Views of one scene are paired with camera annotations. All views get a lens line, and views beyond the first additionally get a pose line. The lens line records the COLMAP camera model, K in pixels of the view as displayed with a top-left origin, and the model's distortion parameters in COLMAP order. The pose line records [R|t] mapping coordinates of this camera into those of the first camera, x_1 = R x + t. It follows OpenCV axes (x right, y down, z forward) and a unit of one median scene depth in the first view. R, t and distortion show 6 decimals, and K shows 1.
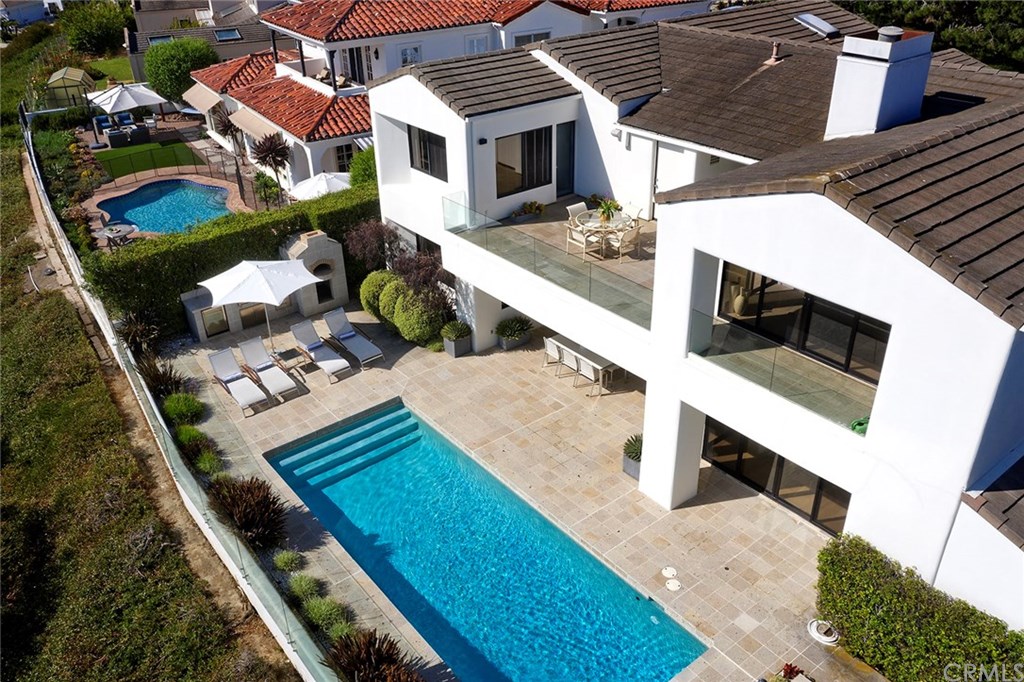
lens RADIAL K [[808.4, 0, 519.4], [0, 808.4, 336.0], [0, 0, 1]] dist [-0.013478, 0.006873]
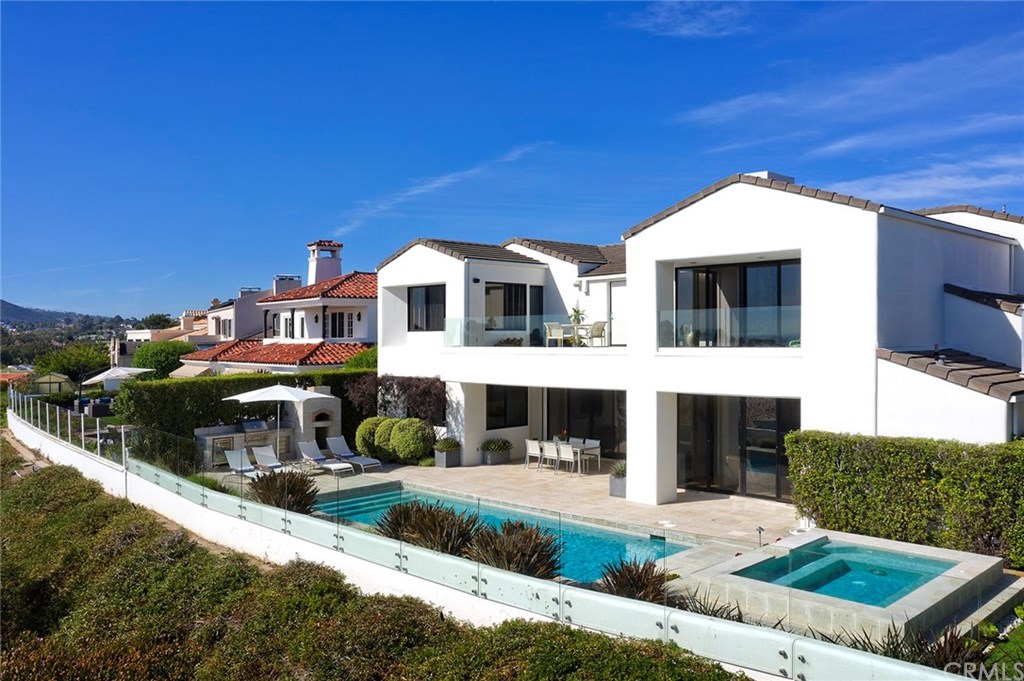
lens RADIAL K [[808.4, 0, 508.8], [0, 808.4, 339.0], [0, 0, 1]] dist [-0.013478, 0.006873]
pose [[0.995678, 0.019777, 0.090746, -0.101982], [0.027710, 0.869311, -0.493488, 0.446989], [-0.088646, 0.493870, 0.865006, -0.069212]]
